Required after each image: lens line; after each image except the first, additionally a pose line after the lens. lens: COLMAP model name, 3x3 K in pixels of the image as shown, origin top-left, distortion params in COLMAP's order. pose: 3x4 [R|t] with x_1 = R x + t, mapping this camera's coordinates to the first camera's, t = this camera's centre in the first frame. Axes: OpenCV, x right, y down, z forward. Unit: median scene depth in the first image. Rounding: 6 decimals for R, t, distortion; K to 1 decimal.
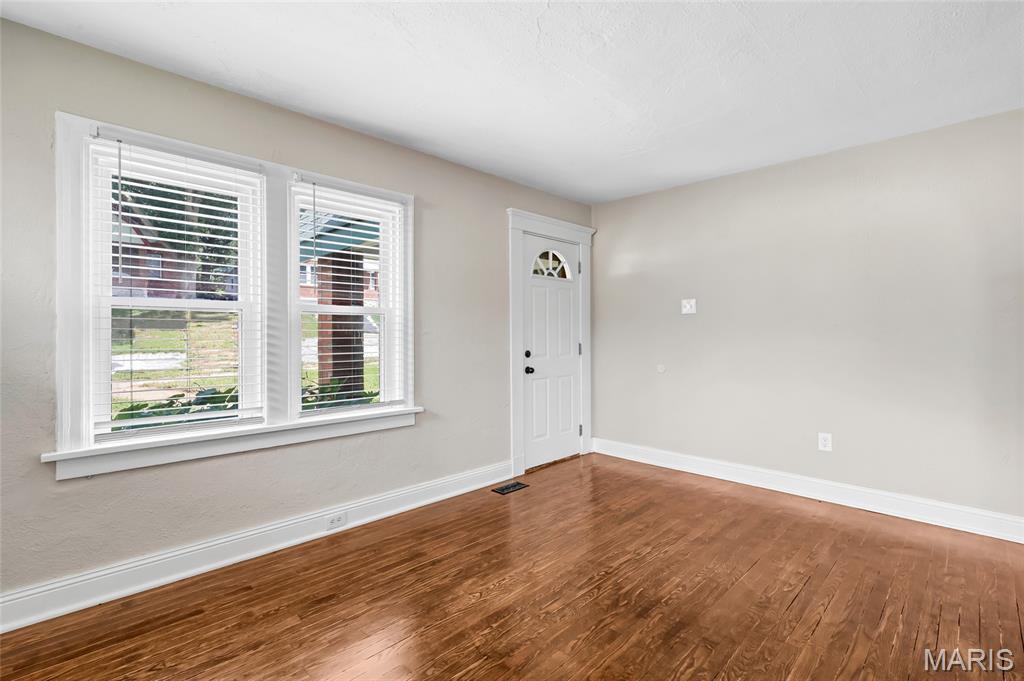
lens RADIAL K [[475.5, 0, 512.6], [0, 475.5, 333.6], [0, 0, 1]] dist [0.003094, 0.000083]
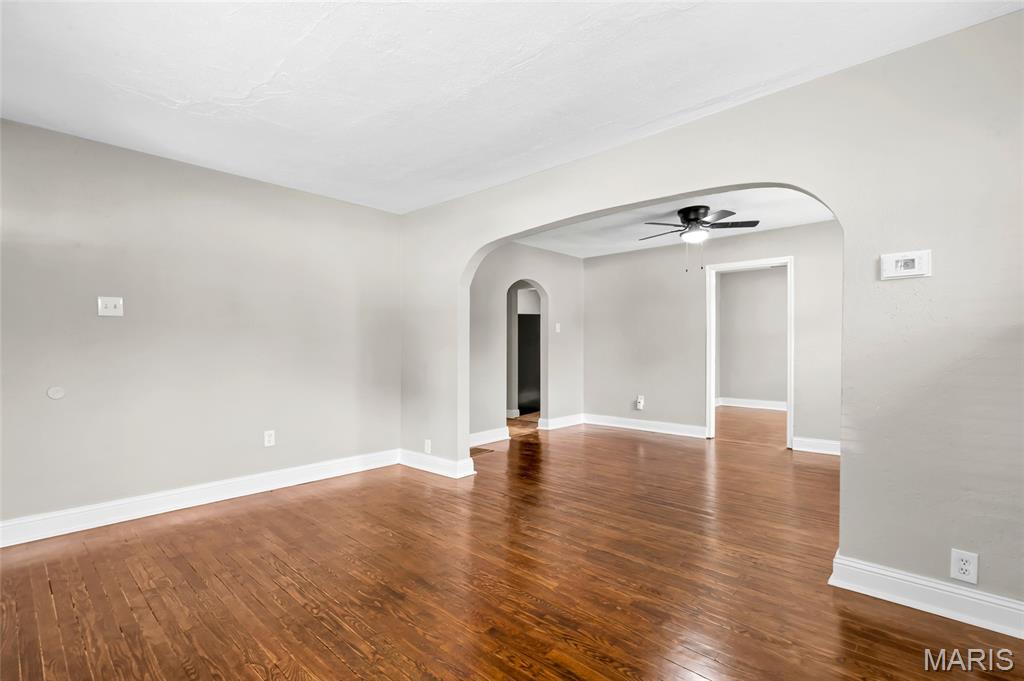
lens RADIAL K [[475.5, 0, 510.7], [0, 475.5, 343.4], [0, 0, 1]] dist [0.003094, 0.000083]
pose [[-0.031387, 0.002200, 0.999505, -0.579390], [0.001833, 0.999996, -0.002144, 0.006837], [-0.999506, 0.001765, -0.031391, 0.541276]]
